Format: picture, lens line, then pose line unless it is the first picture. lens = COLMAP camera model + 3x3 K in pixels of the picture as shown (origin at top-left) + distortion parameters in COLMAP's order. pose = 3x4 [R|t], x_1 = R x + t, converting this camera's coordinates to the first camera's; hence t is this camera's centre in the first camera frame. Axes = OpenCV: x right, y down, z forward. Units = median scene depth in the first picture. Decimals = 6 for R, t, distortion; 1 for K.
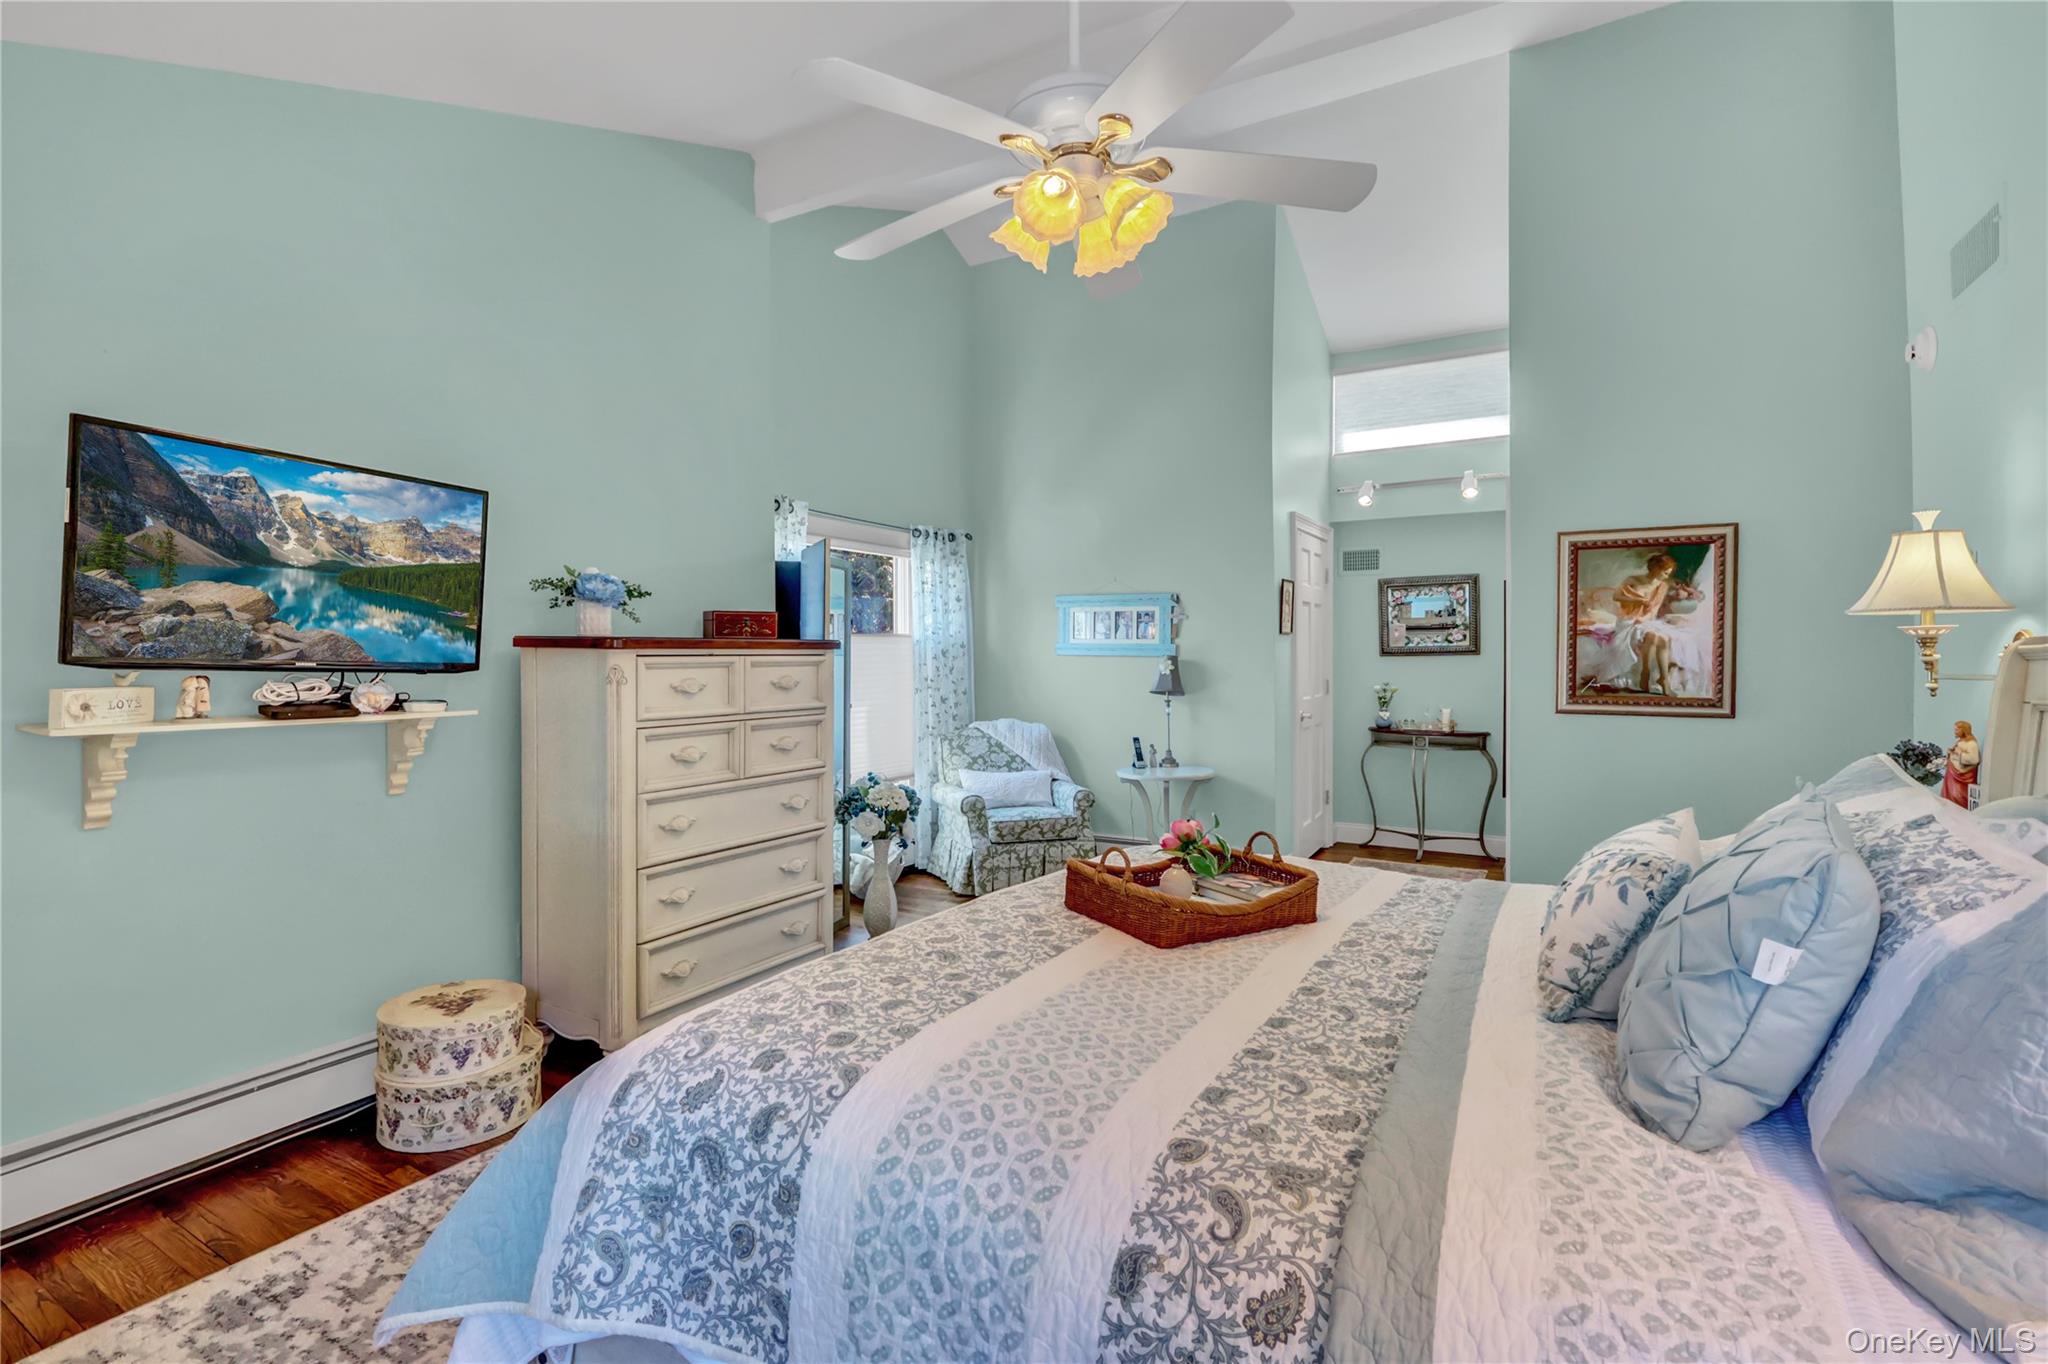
lens RADIAL K [[947.3, 0, 1024.1], [0, 947.3, 674.2], [0, 0, 1]] dist [0.001386, 0.000015]
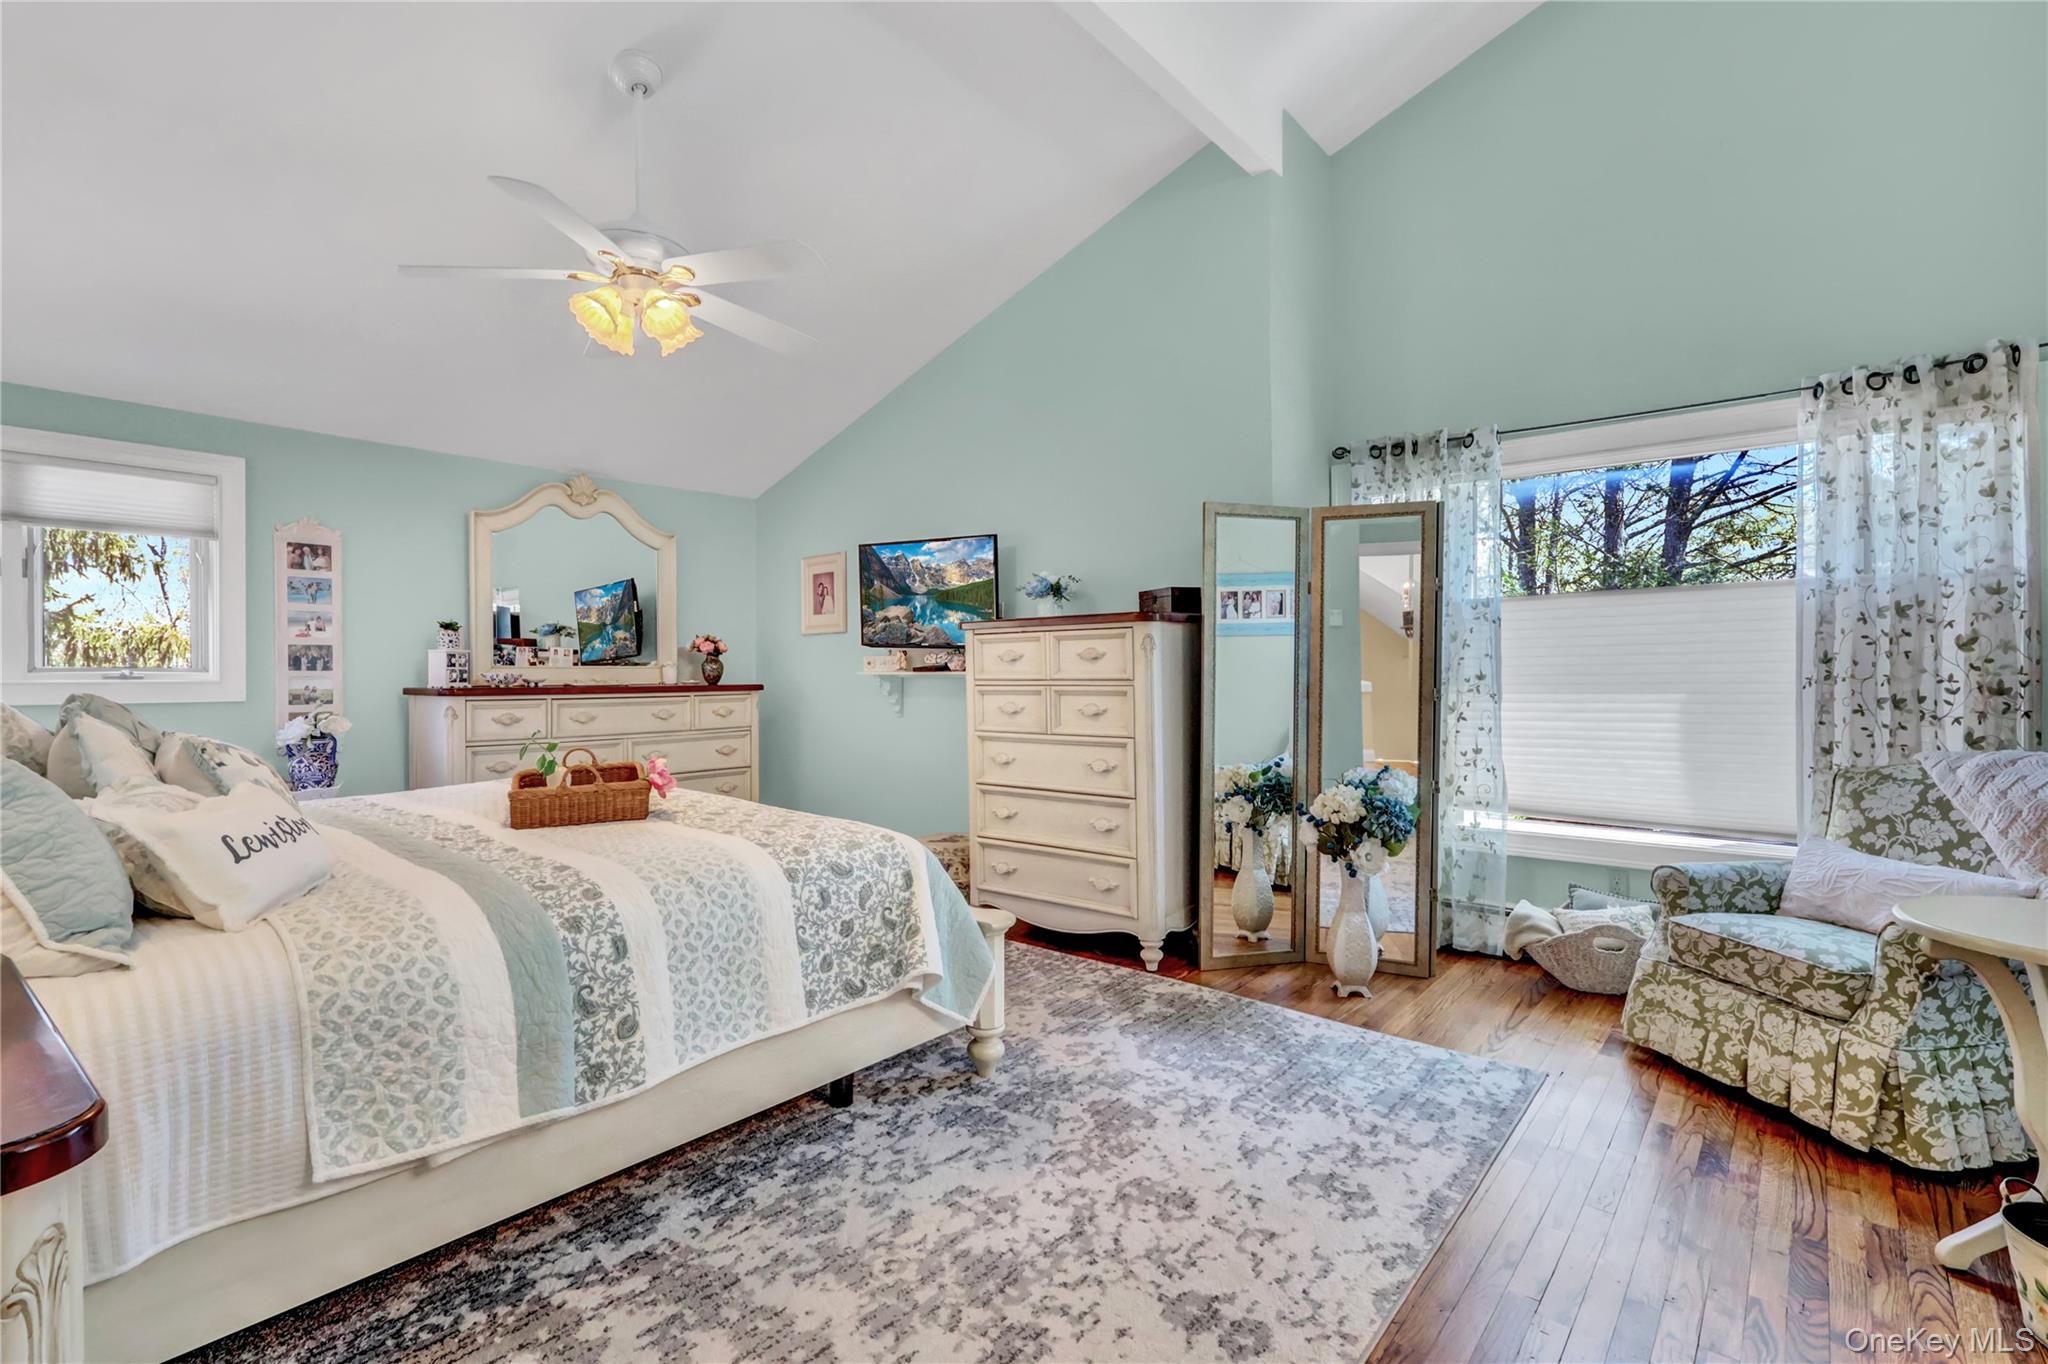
lens RADIAL K [[952.2, 0, 1024.6], [0, 952.2, 677.2], [0, 0, 1]] dist [-0.002041, 0.000400]
pose [[-0.149131, 0.010473, -0.988762, 0.507759], [-0.013065, 0.999836, 0.012560, 0.014202], [0.988731, 0.014791, -0.148970, 0.652073]]
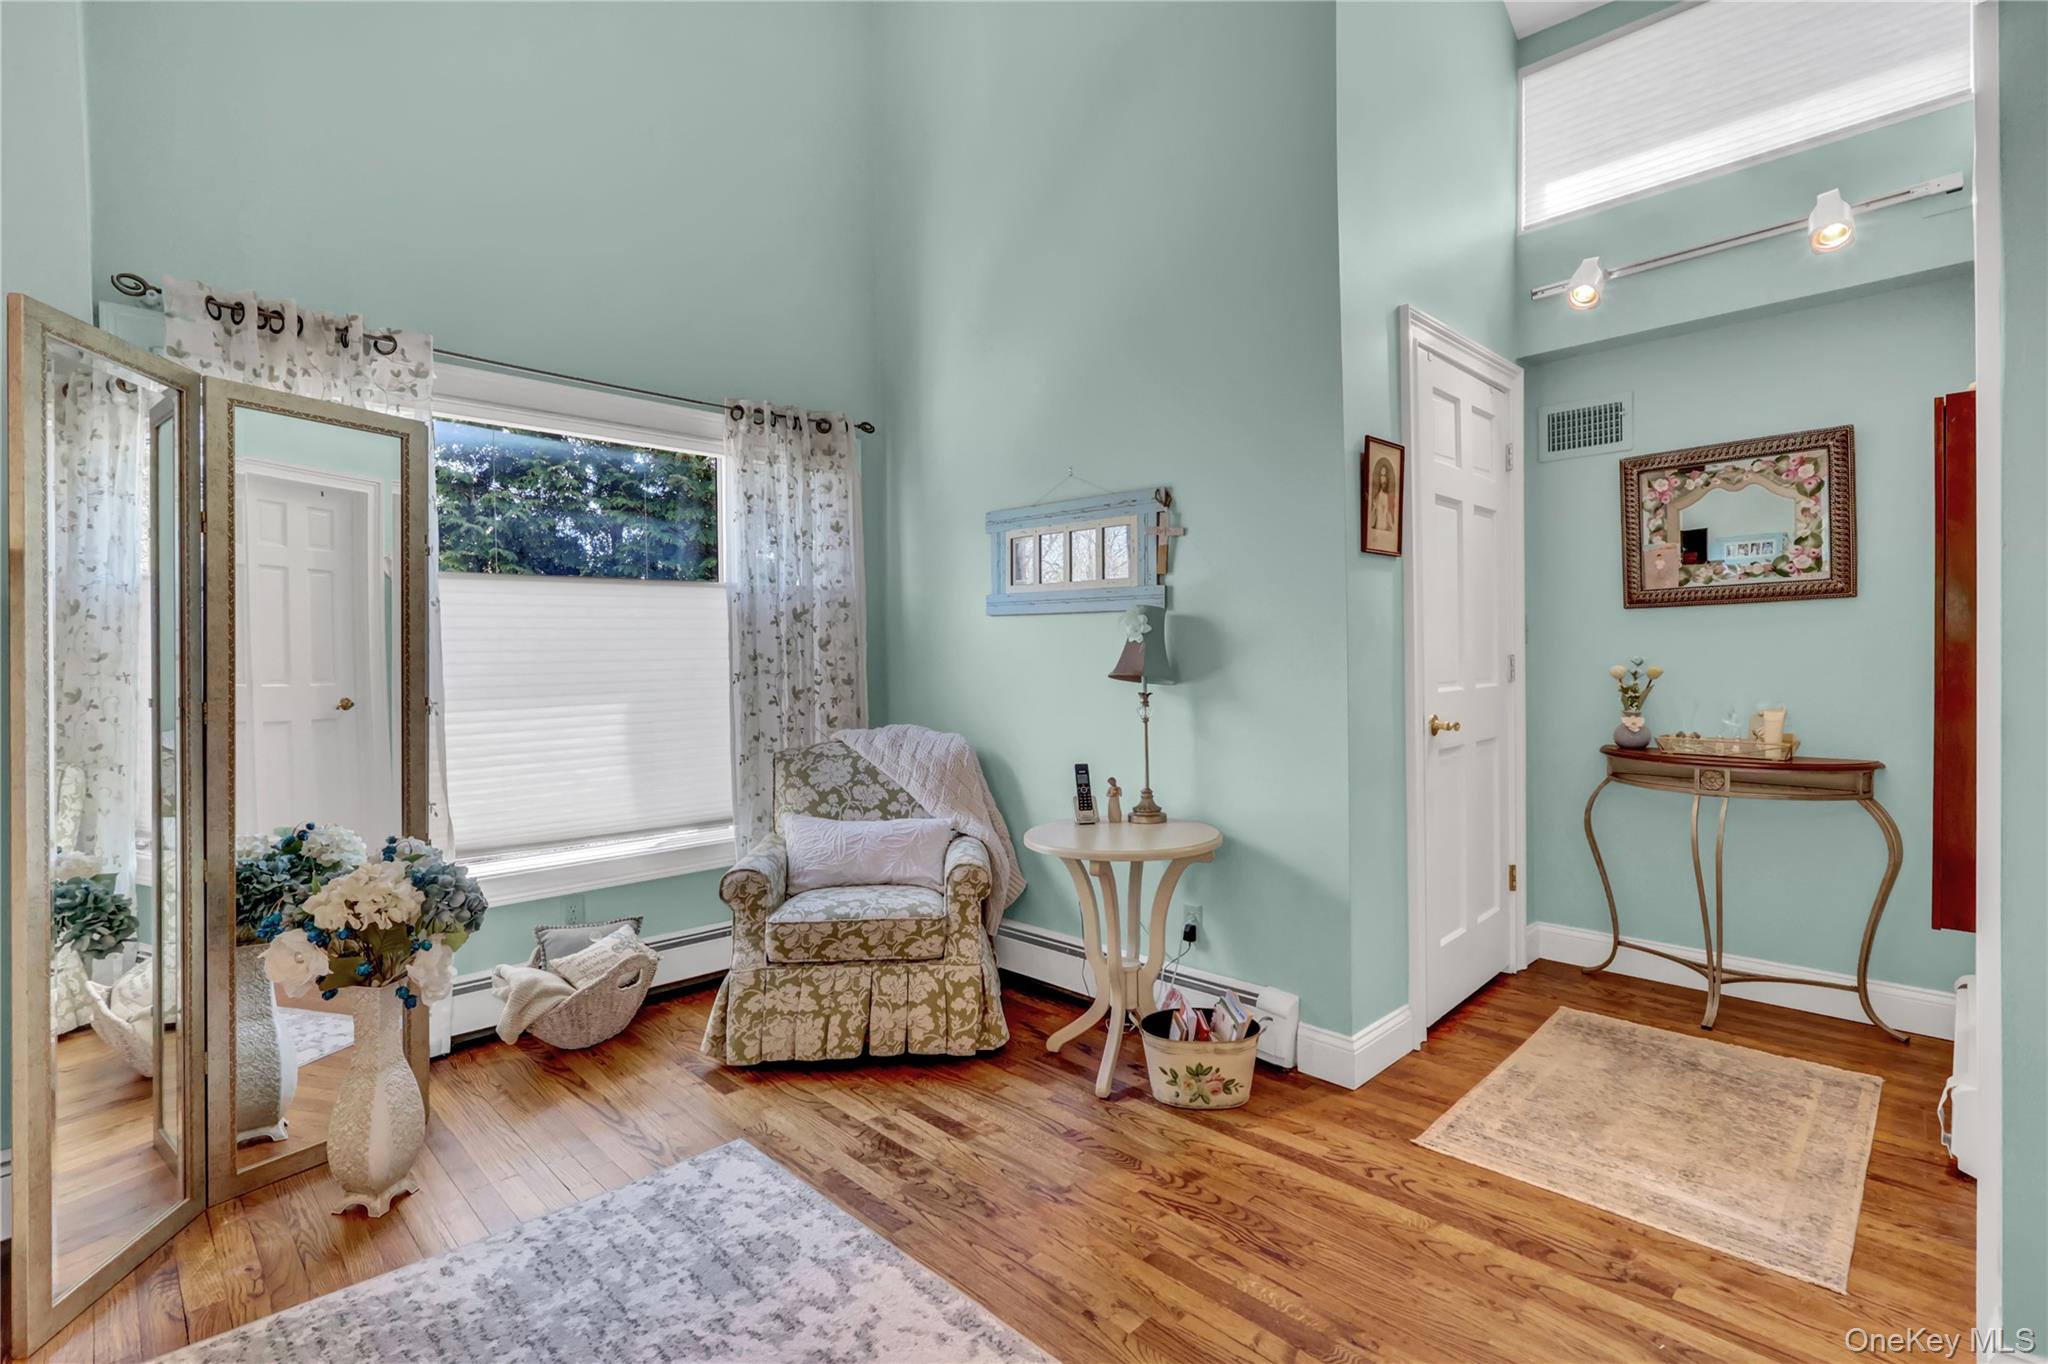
lens RADIAL K [[952.2, 0, 1024.6], [0, 952.2, 677.2], [0, 0, 1]] dist [-0.002041, 0.000400]
pose [[0.967813, -0.004818, -0.251625, 0.217586], [0.005569, 0.999982, 0.002271, 0.017286], [0.251610, -0.003599, 0.967822, 0.477905]]
